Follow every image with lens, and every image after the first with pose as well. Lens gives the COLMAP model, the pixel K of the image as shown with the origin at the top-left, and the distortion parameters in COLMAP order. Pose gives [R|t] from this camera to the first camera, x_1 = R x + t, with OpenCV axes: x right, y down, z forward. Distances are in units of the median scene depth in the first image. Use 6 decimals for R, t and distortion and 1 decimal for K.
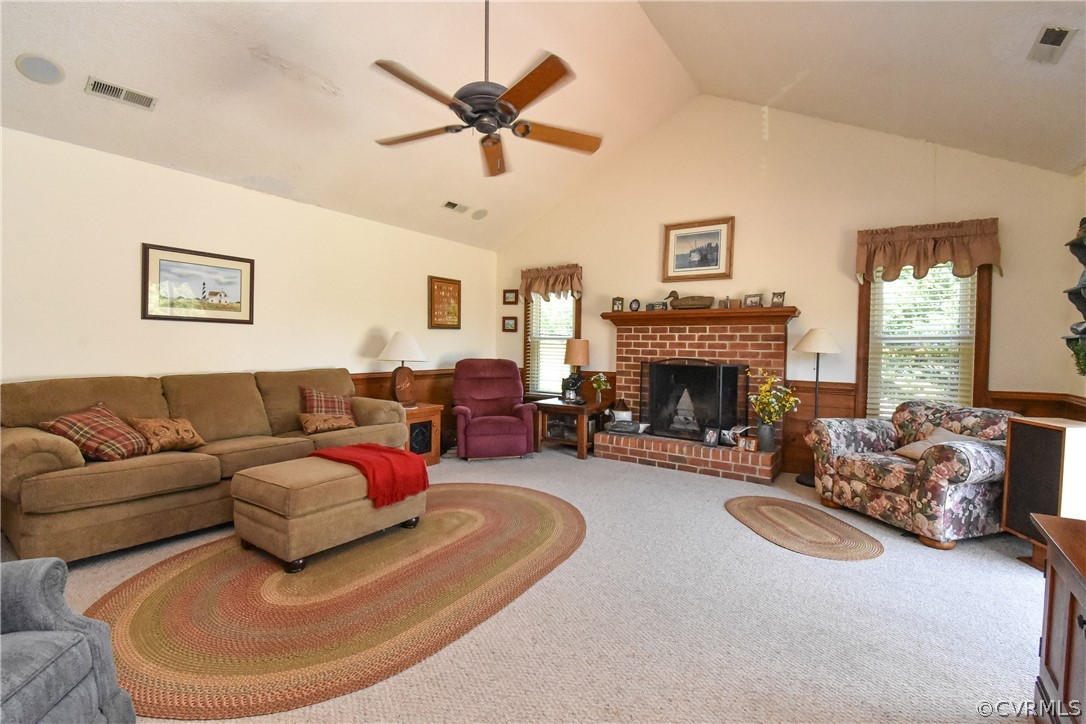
lens RADIAL K [[479.1, 0, 543.0], [0, 479.1, 362.0], [0, 0, 1]] dist [0.016866, -0.000056]
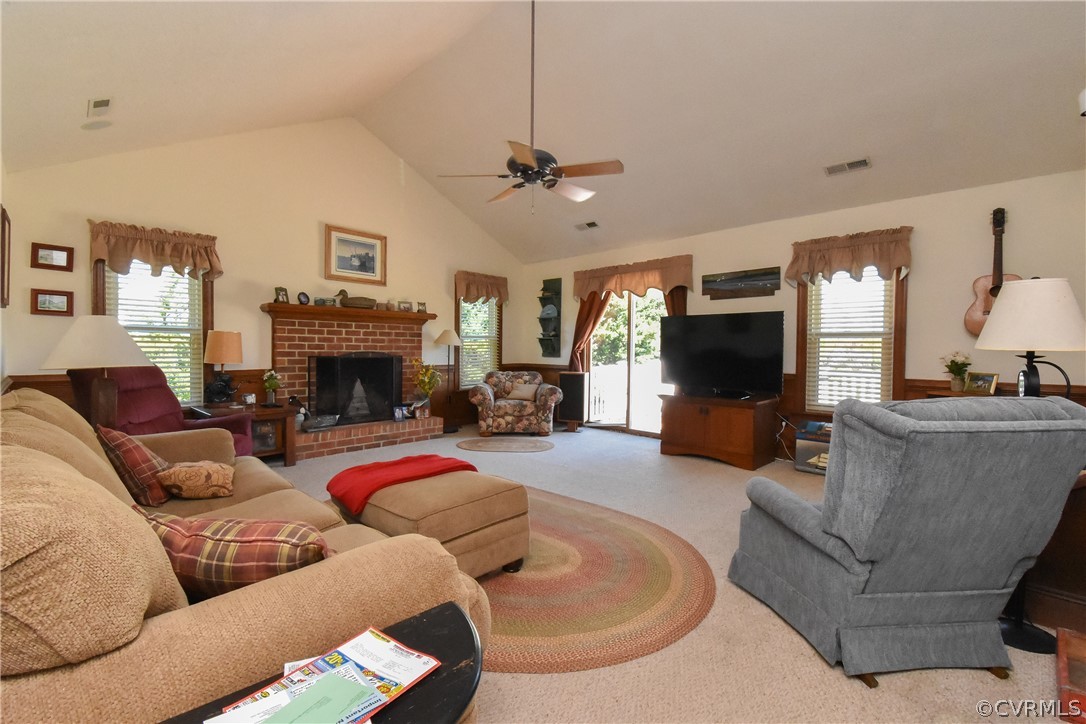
lens RADIAL K [[493.1, 0, 540.5], [0, 493.1, 358.8], [0, 0, 1]] dist [0.035933, -0.027691]
pose [[0.145079, -0.039512, 0.988631, -0.779013], [0.021680, 0.999089, 0.036748, -0.023823], [-0.989183, 0.016102, 0.145803, 0.401135]]
